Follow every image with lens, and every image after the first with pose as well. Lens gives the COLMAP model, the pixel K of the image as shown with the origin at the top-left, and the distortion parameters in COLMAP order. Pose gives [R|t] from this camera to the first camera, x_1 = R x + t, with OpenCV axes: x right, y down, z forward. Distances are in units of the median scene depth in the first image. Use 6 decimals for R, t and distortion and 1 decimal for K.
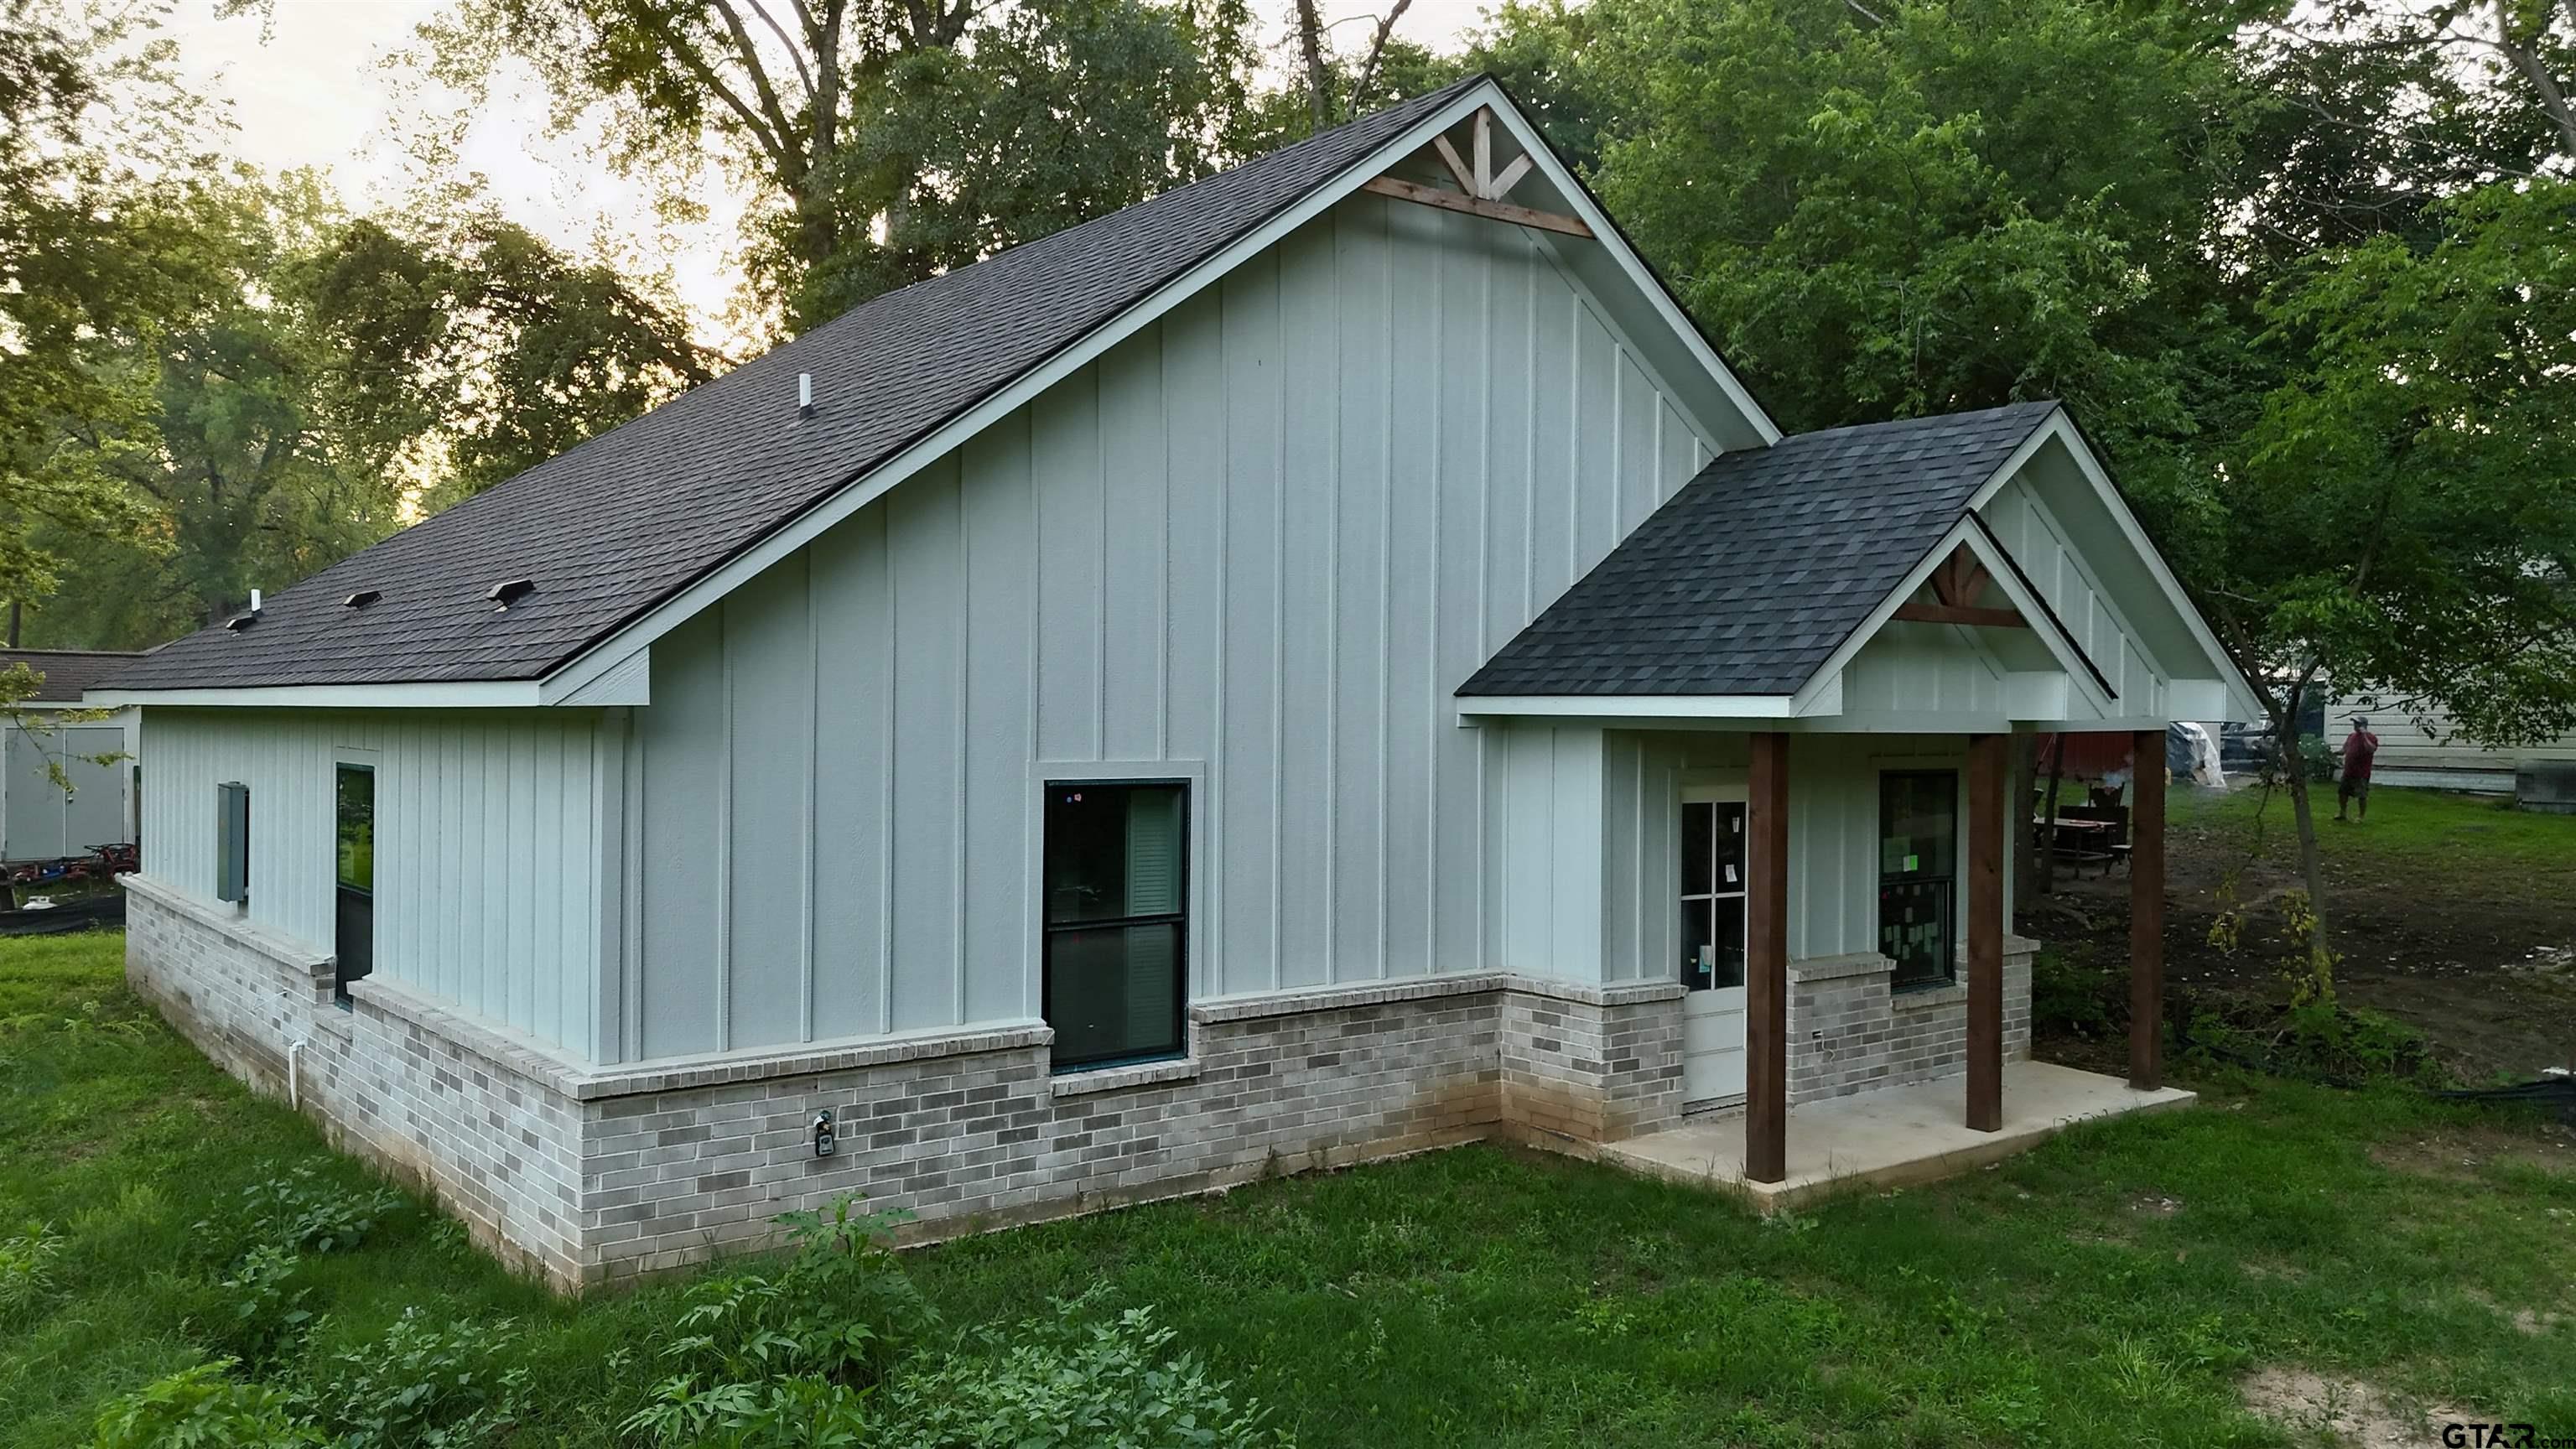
lens RADIAL K [[1898.6, 0, 1274.4], [0, 1898.6, 716.9], [0, 0, 1]] dist [0.043400, -0.028493]
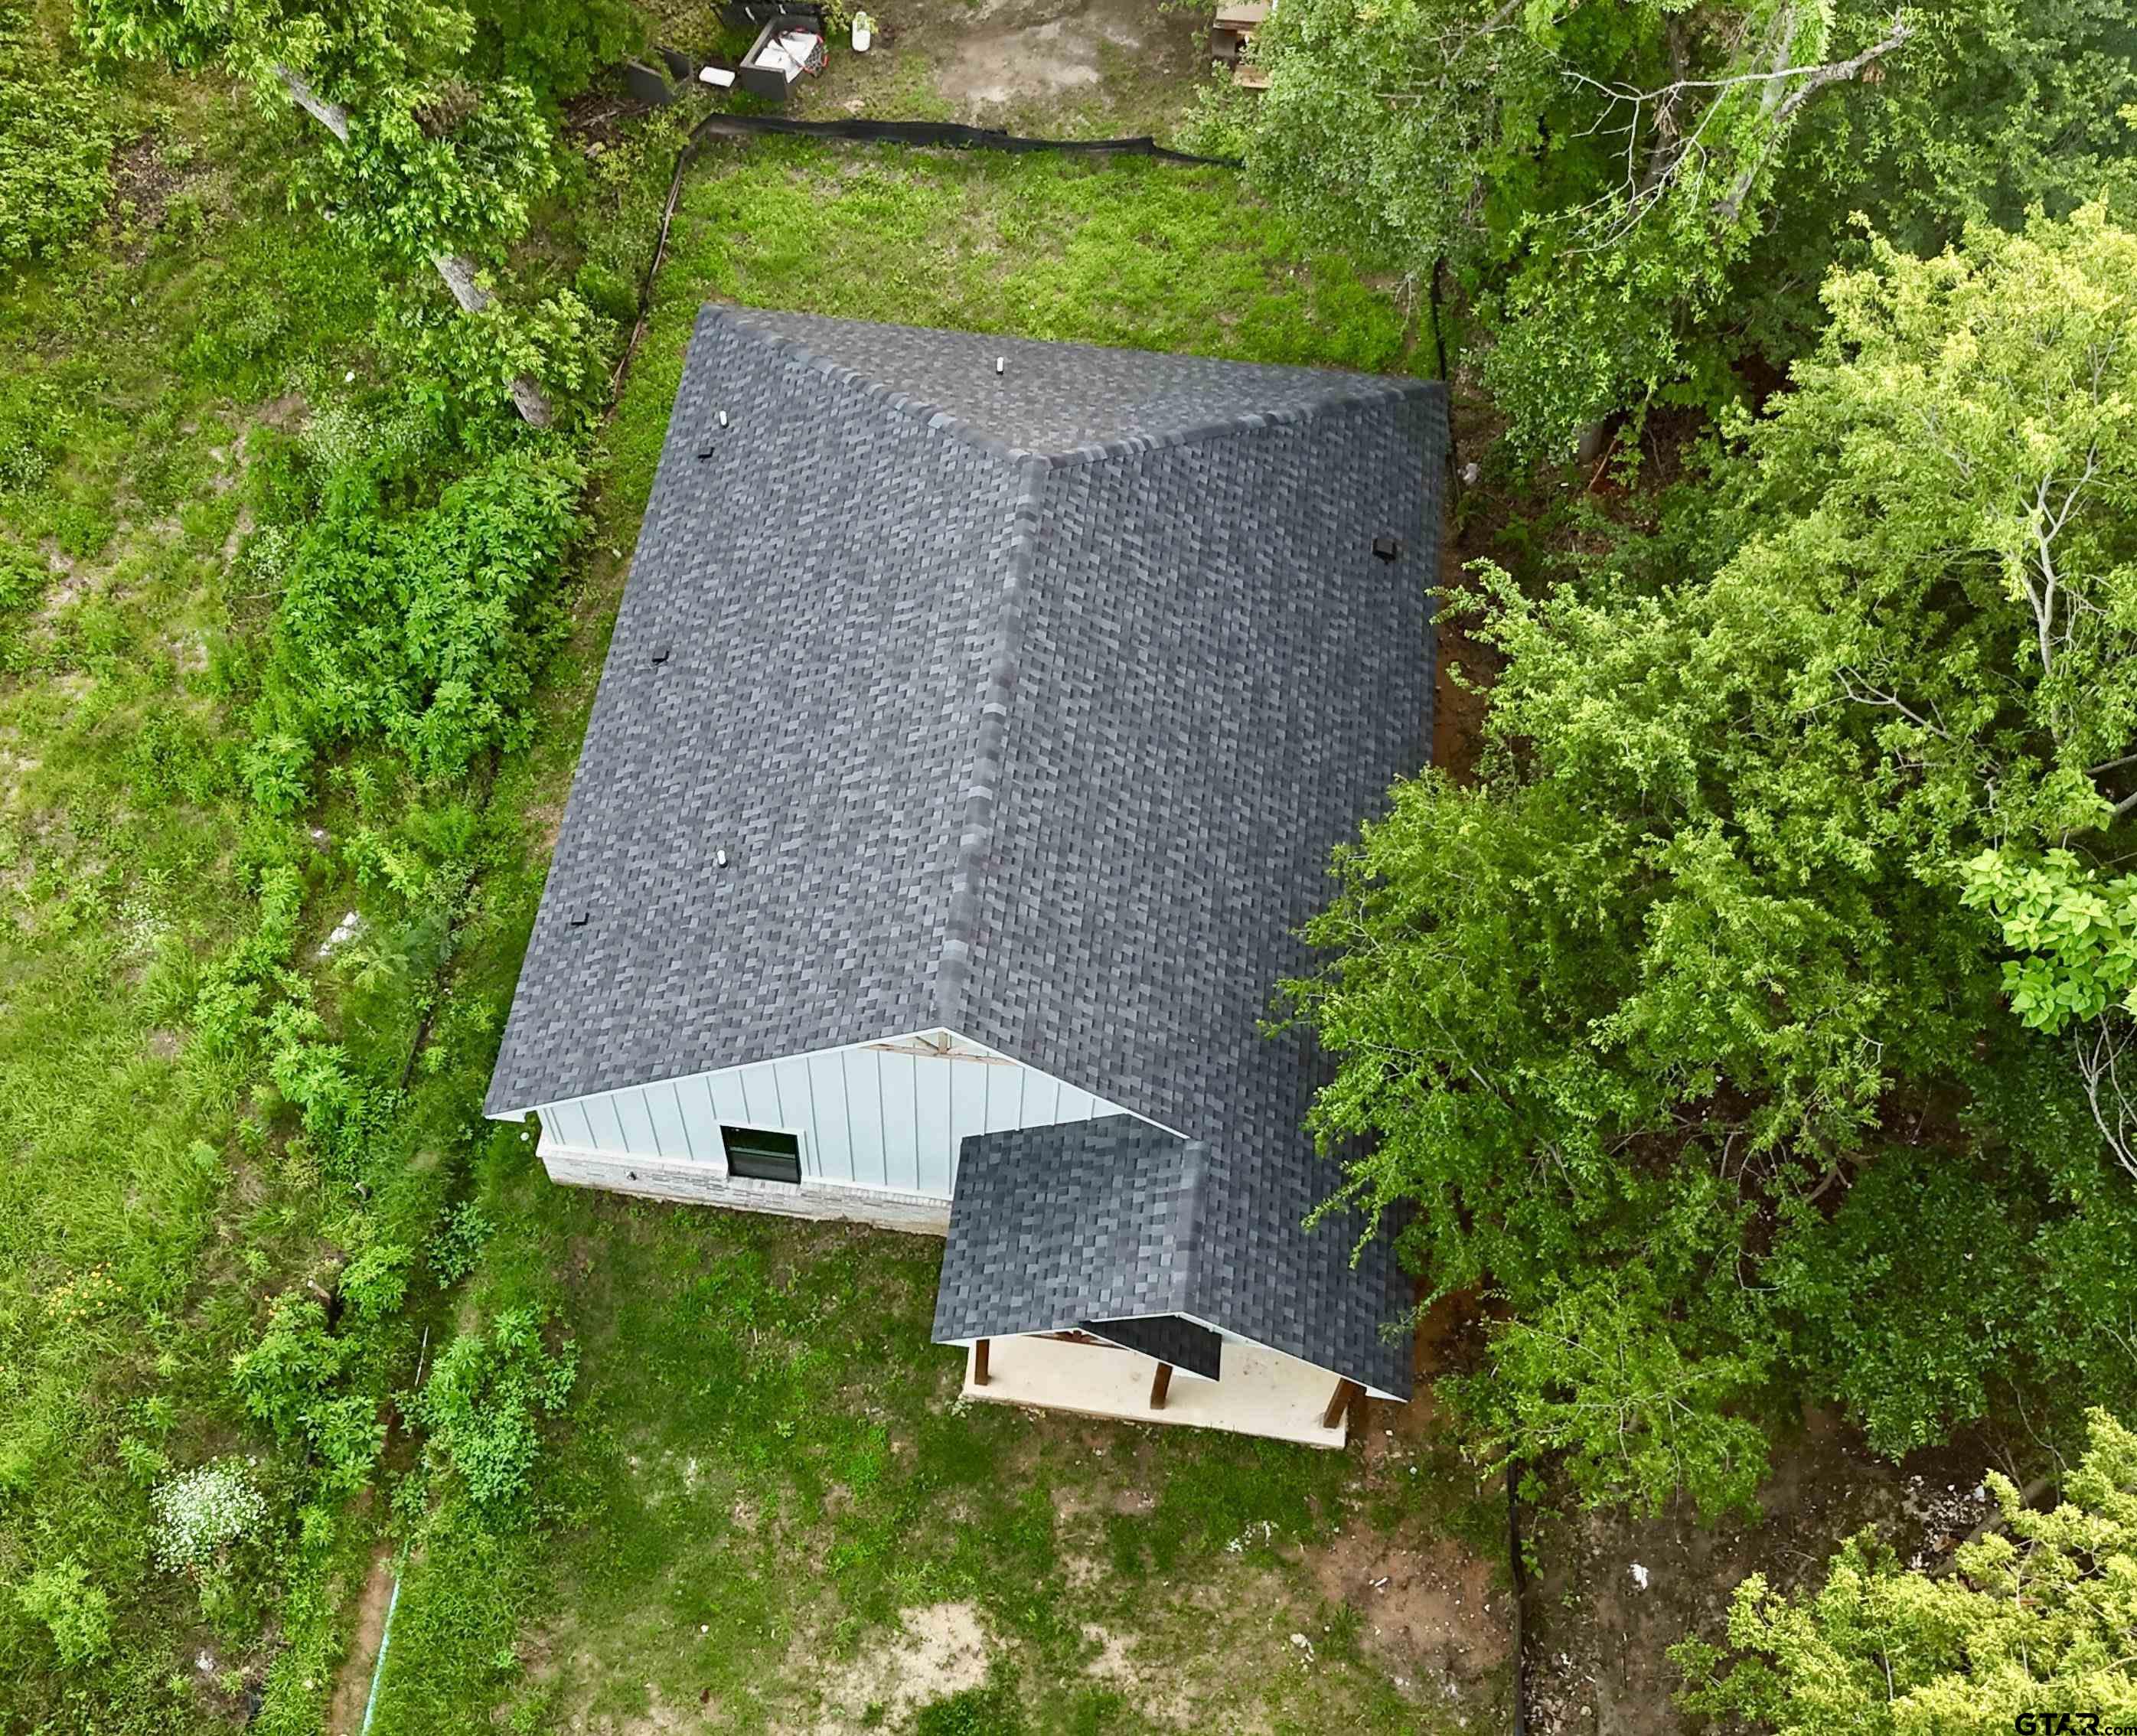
lens RADIAL K [[2257.7, 0, 962.4], [0, 2257.7, 841.1], [0, 0, 1]] dist [0.075399, 0.000000]
pose [[0.692955, 0.610274, -0.383900, 0.872746], [-0.004803, 0.536365, 0.843972, -2.325074], [0.720965, -0.582991, 0.374608, 0.353290]]
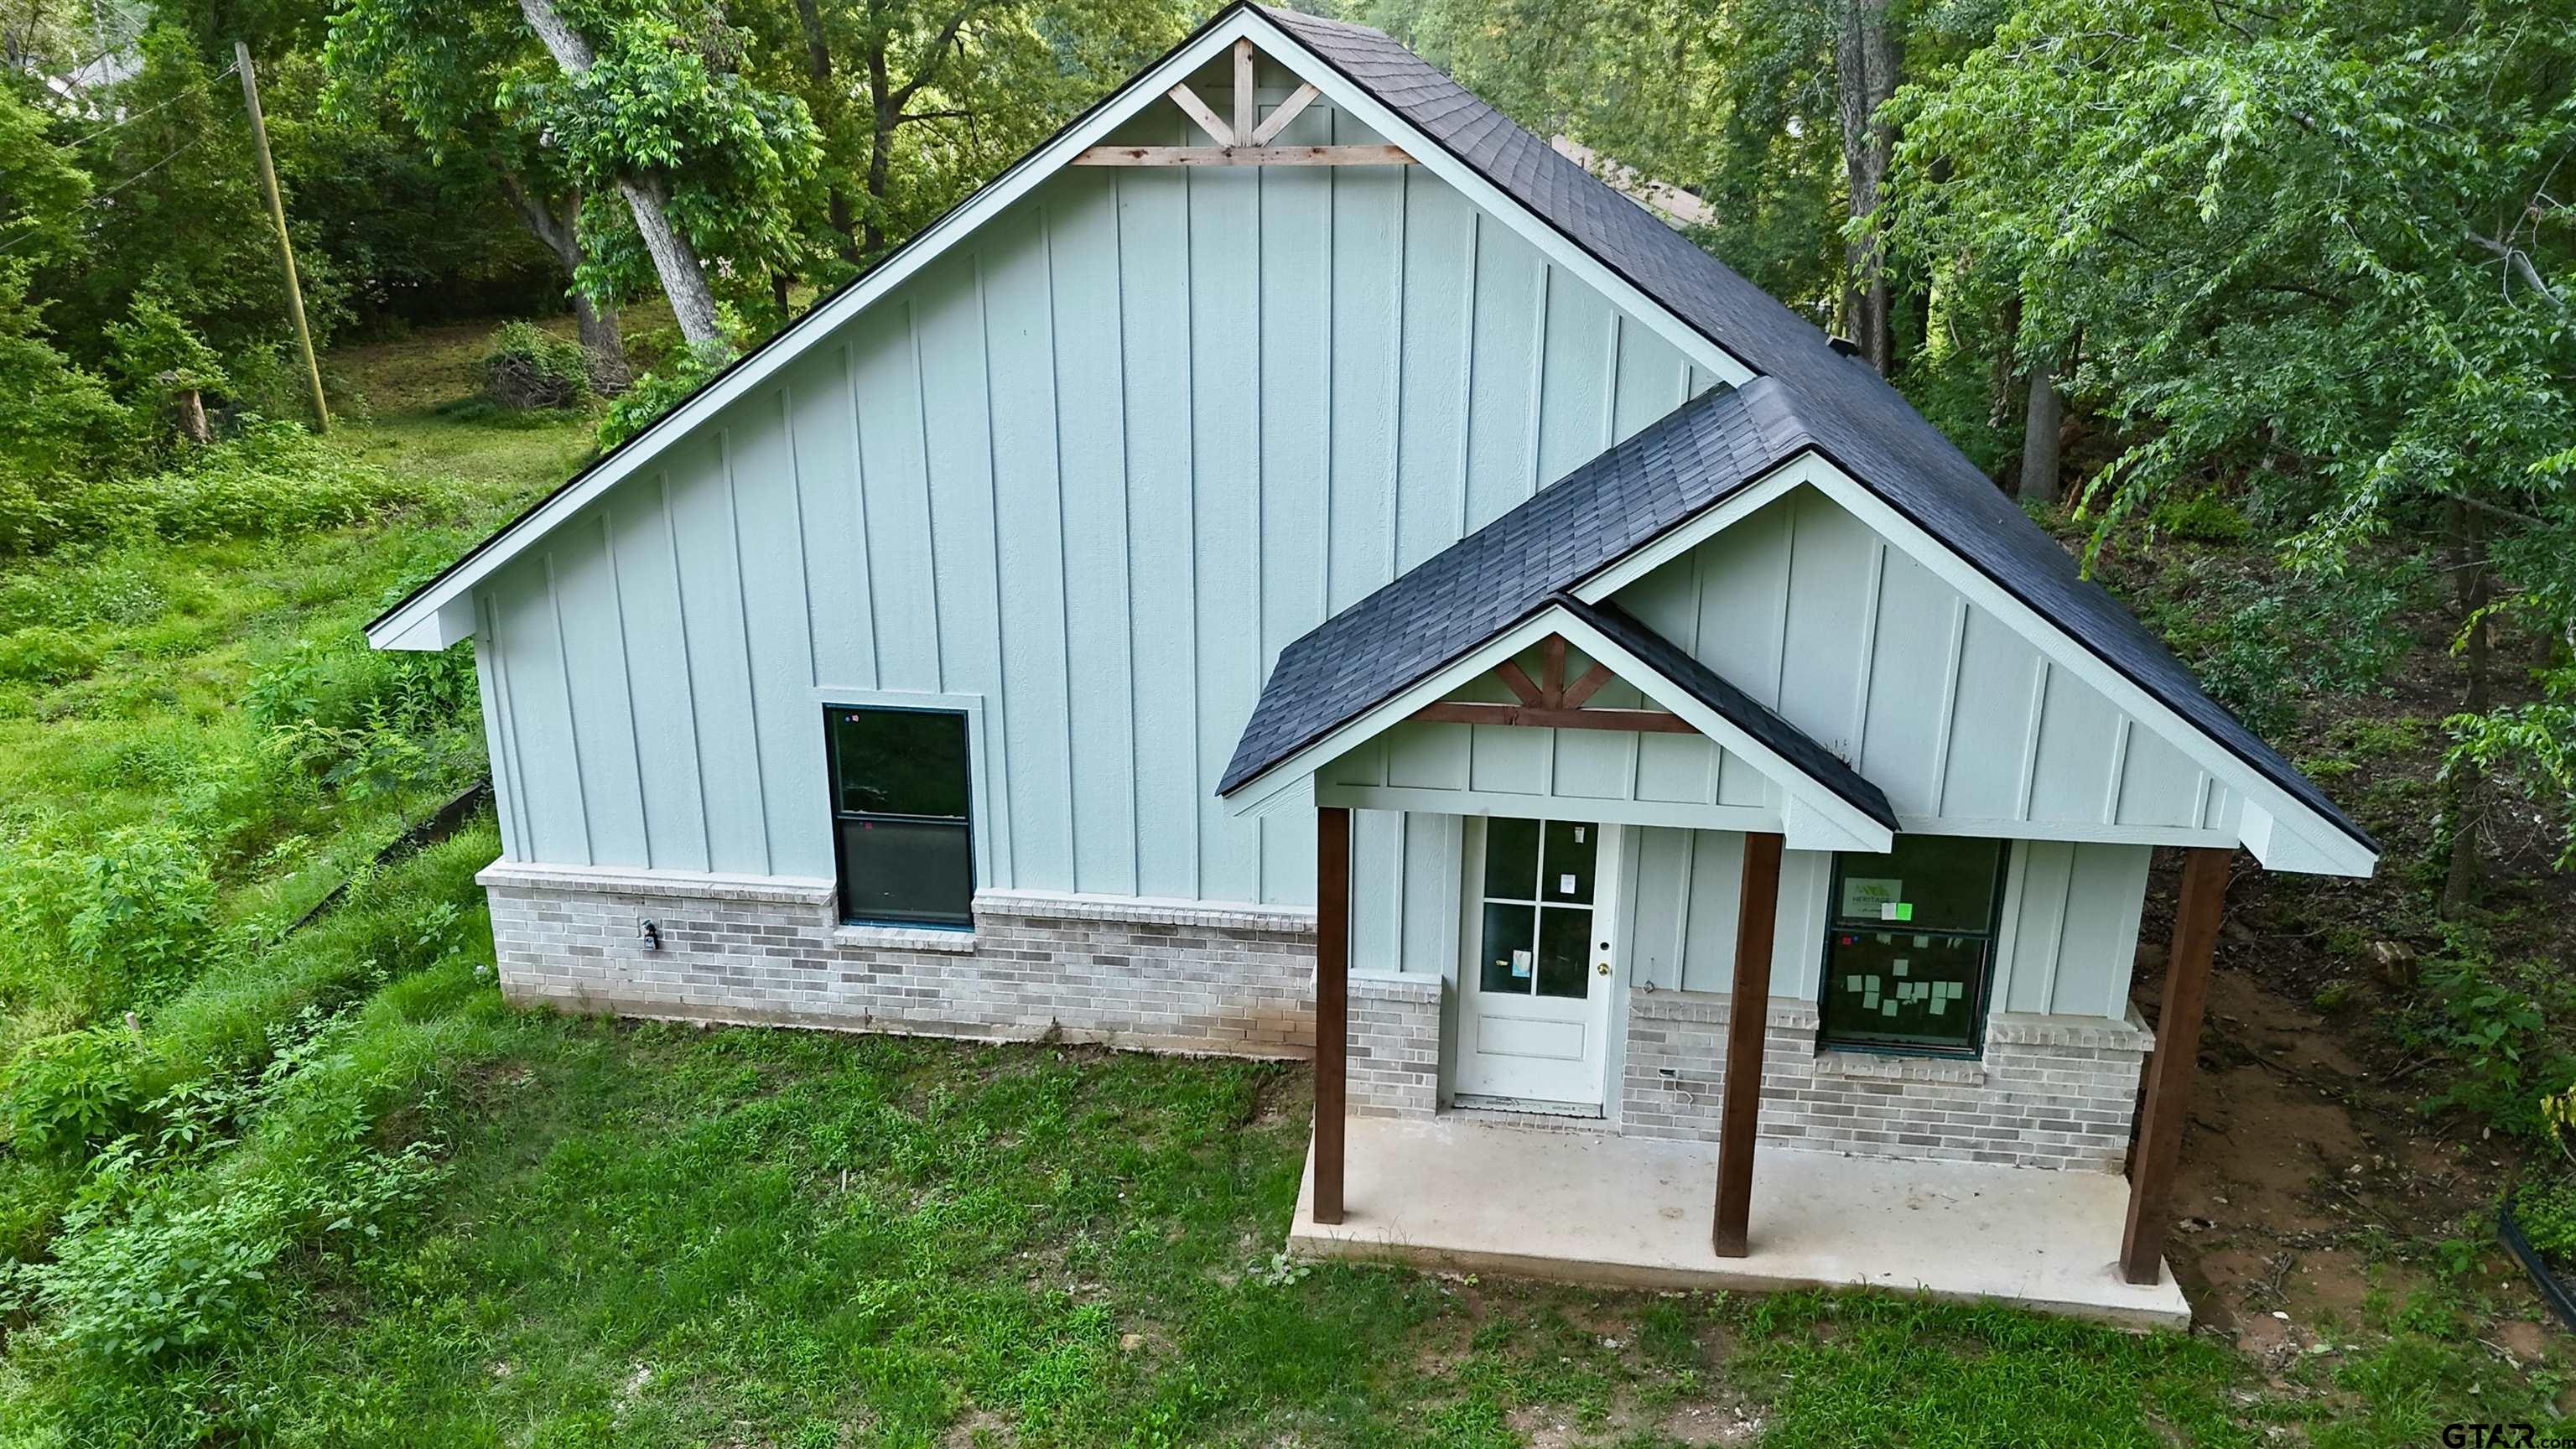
lens RADIAL K [[1898.6, 0, 1286.4], [0, 1898.6, 733.8], [0, 0, 1]] dist [0.043400, -0.028493]
pose [[0.695858, 0.231615, -0.679805, 0.860394], [-0.001230, 0.946951, 0.321375, -0.318616], [0.718178, -0.222796, 0.659229, 0.376073]]
